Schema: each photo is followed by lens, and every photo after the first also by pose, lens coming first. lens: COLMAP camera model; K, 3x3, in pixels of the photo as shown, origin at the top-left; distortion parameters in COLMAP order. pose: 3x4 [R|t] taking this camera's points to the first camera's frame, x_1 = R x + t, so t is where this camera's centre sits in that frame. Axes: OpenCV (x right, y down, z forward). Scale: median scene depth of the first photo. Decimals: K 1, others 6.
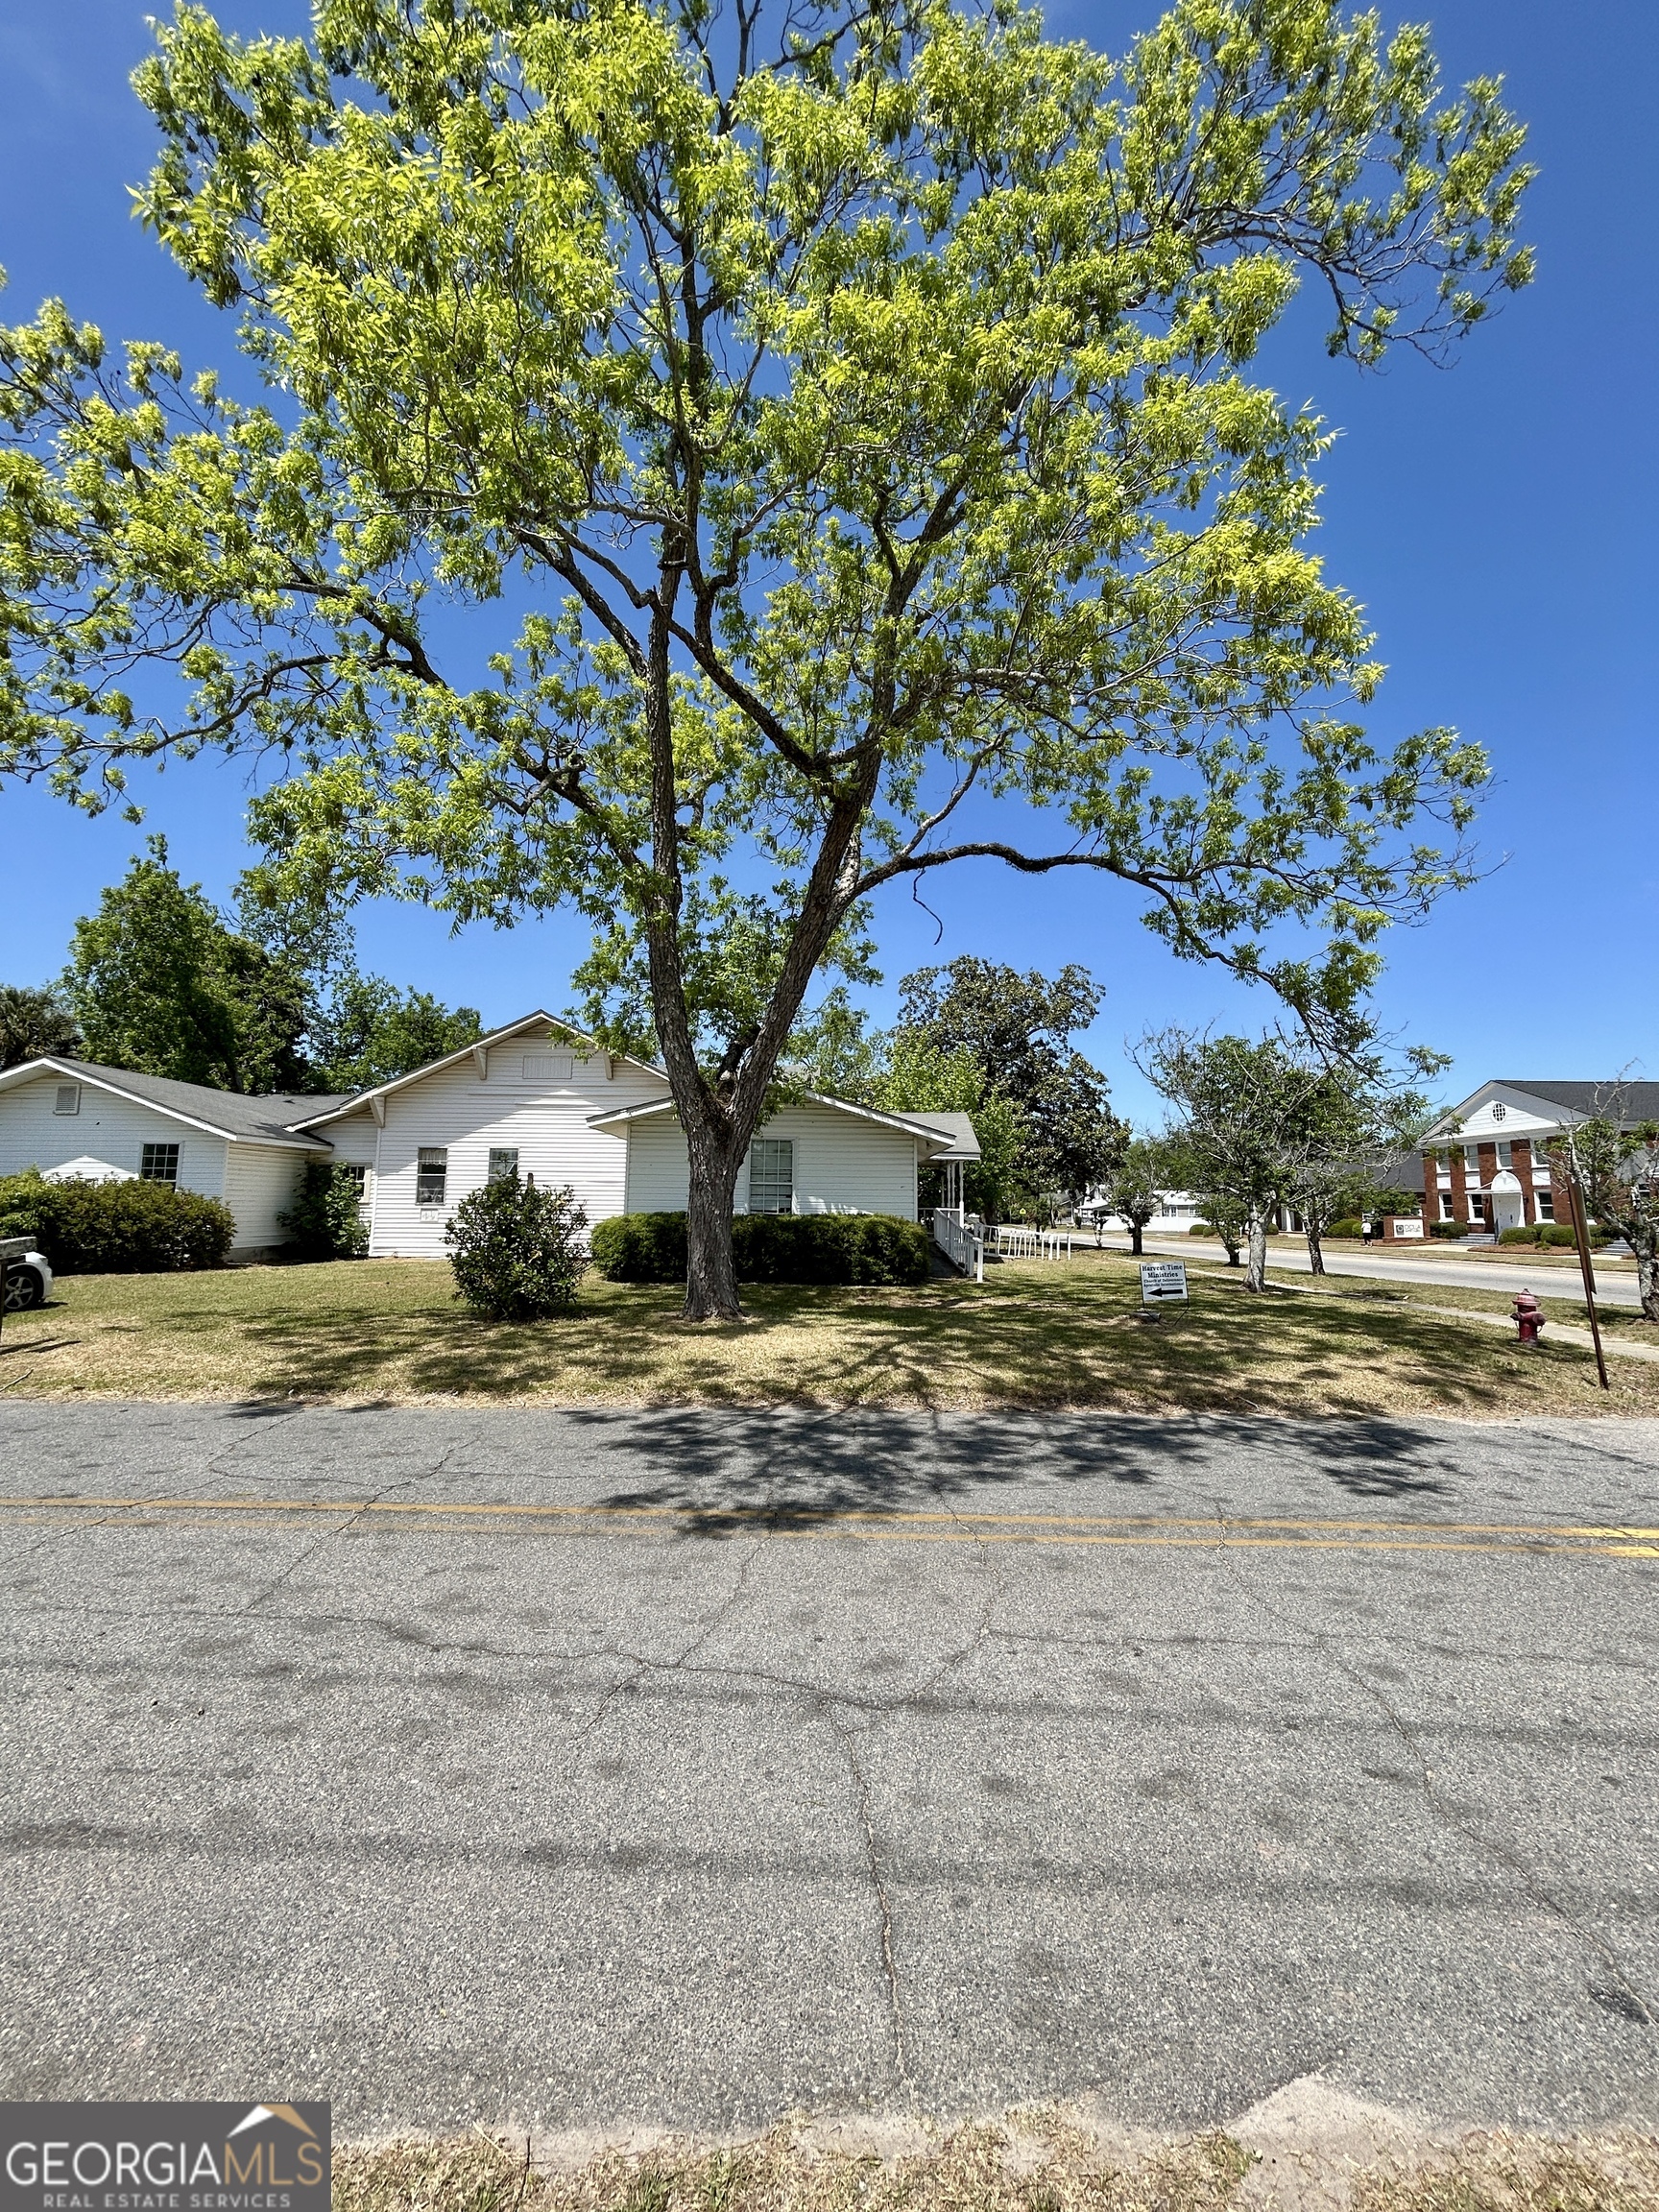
lens RADIAL K [[893.1, 0, 828.1], [0, 893.1, 1097.8], [0, 0, 1]] dist [-0.000848, 0.000046]
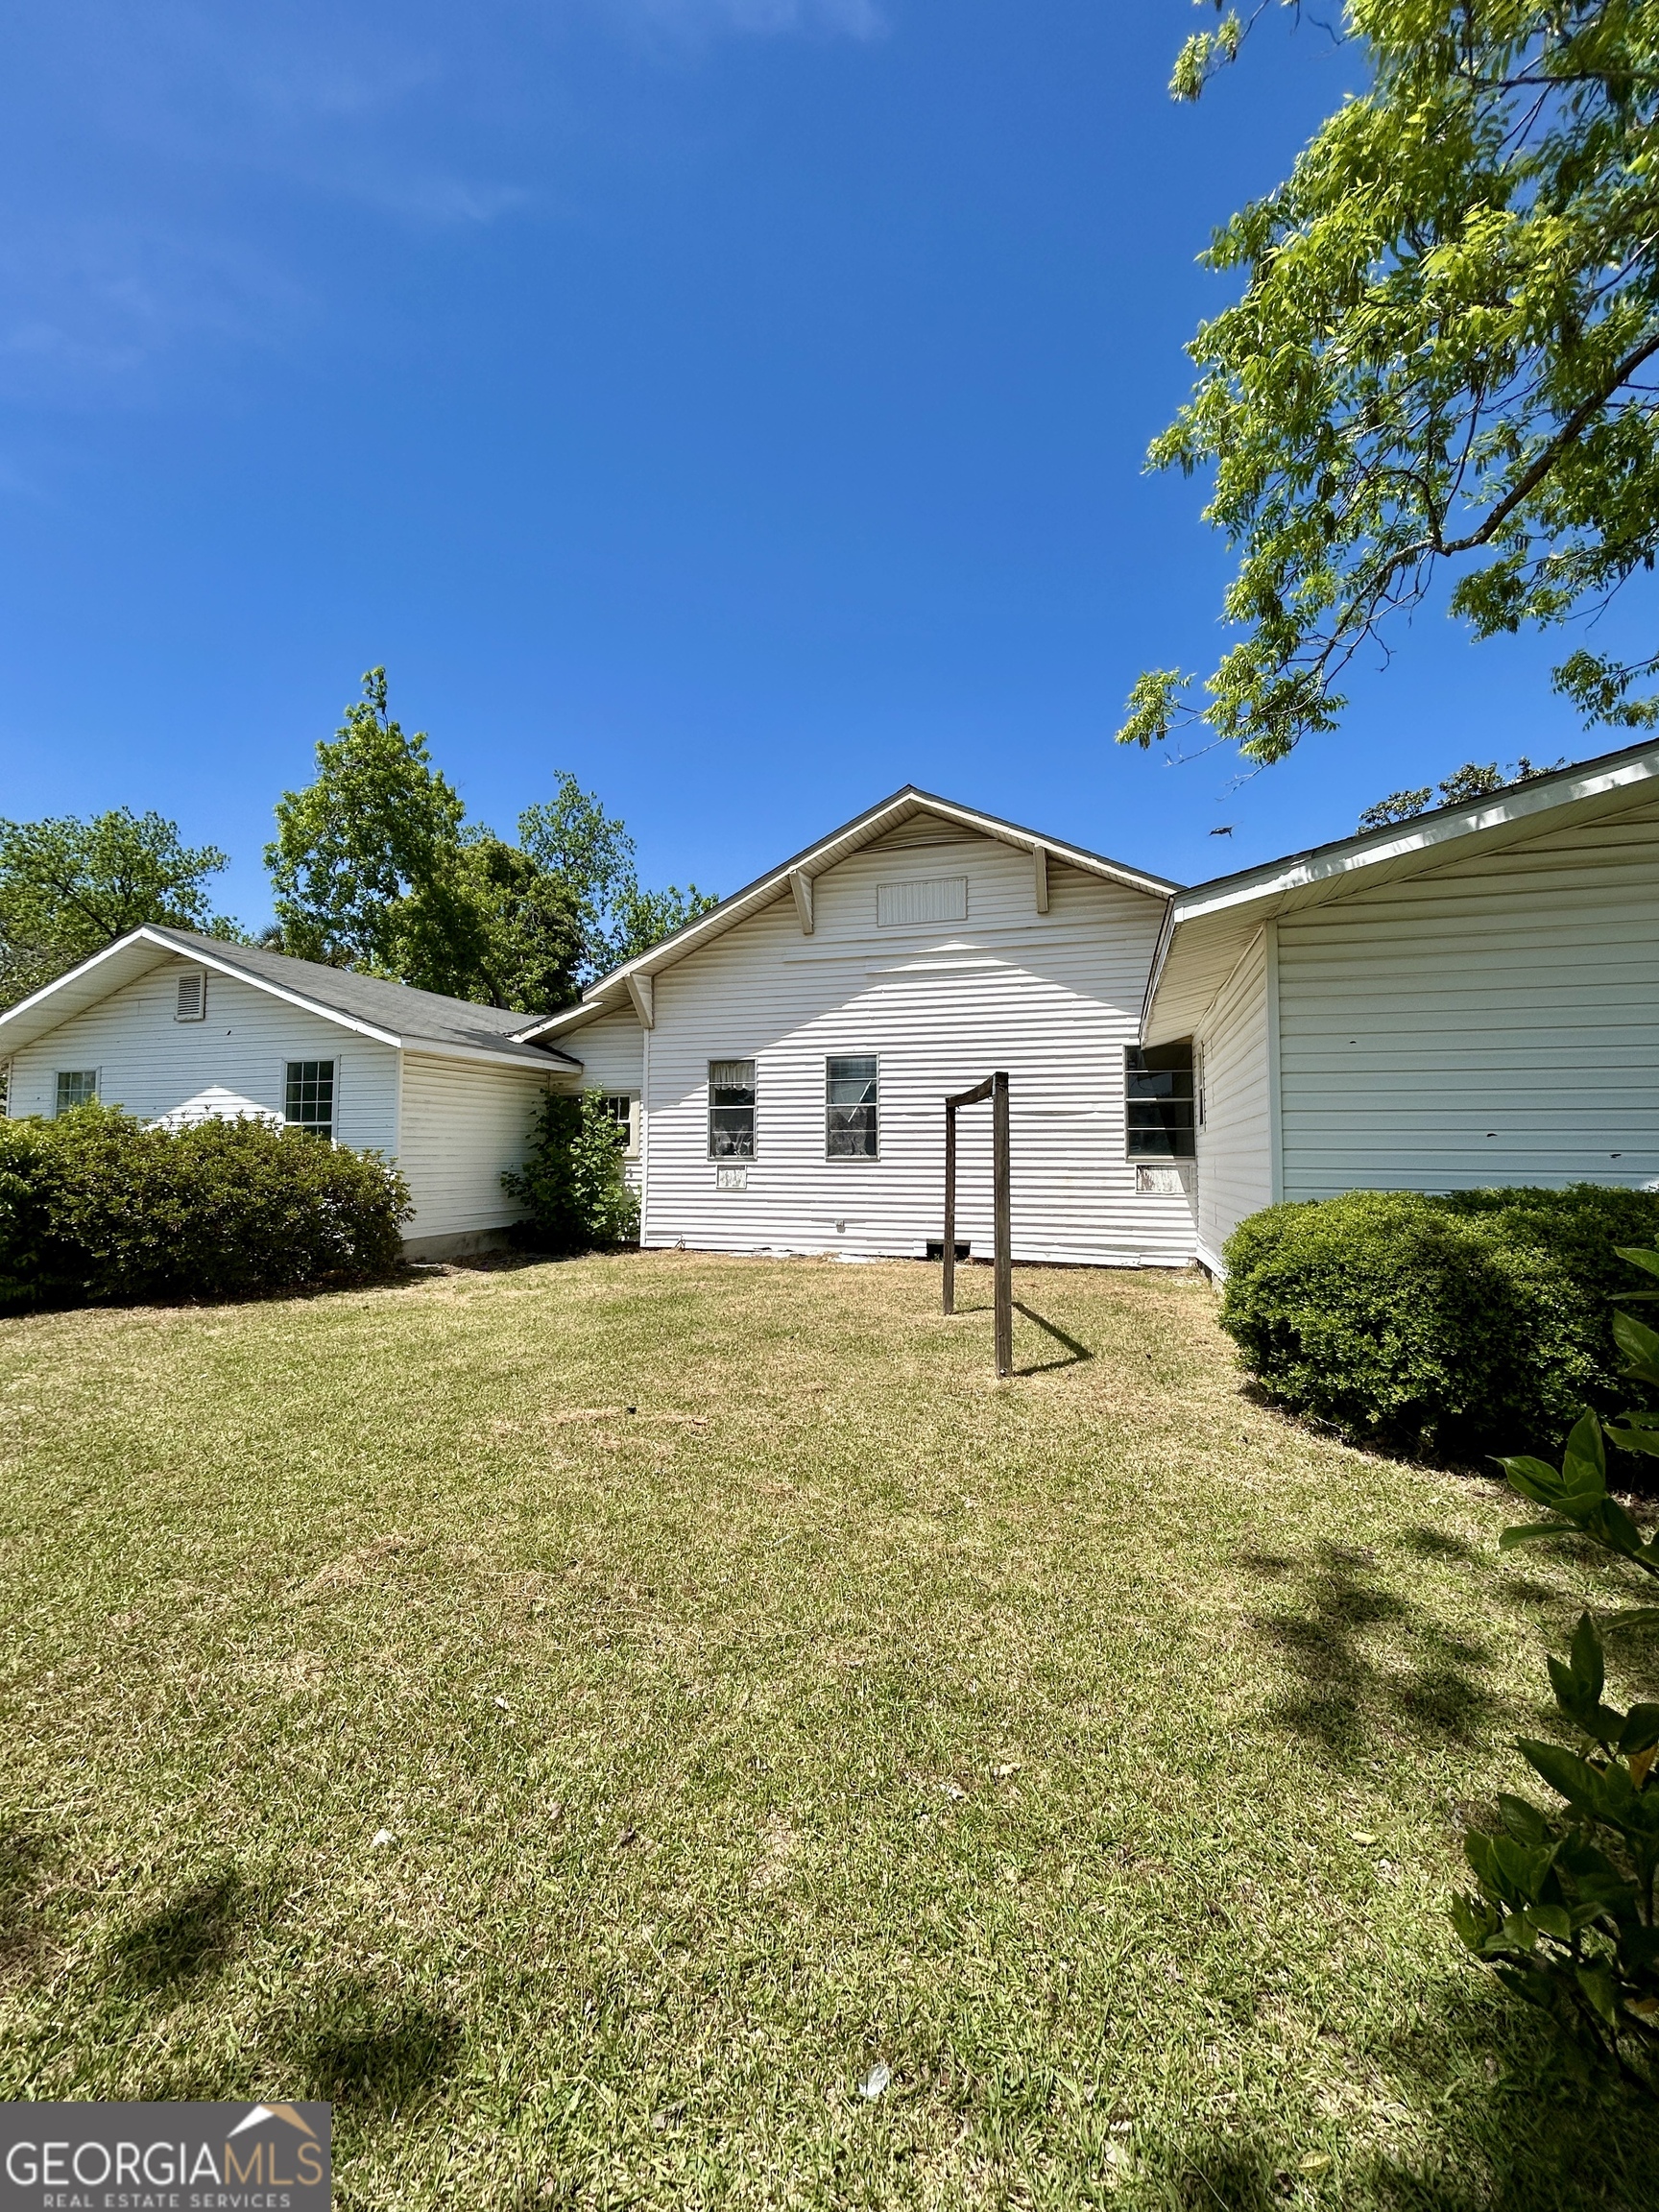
lens RADIAL K [[893.1, 0, 824.5], [0, 893.1, 1102.6], [0, 0, 1]] dist [-0.000848, 0.000046]
pose [[0.952839, -0.026548, -0.302311, -0.213820], [0.046194, 0.997246, 0.058020, 0.052884], [0.299939, -0.069249, 0.951442, 0.472198]]
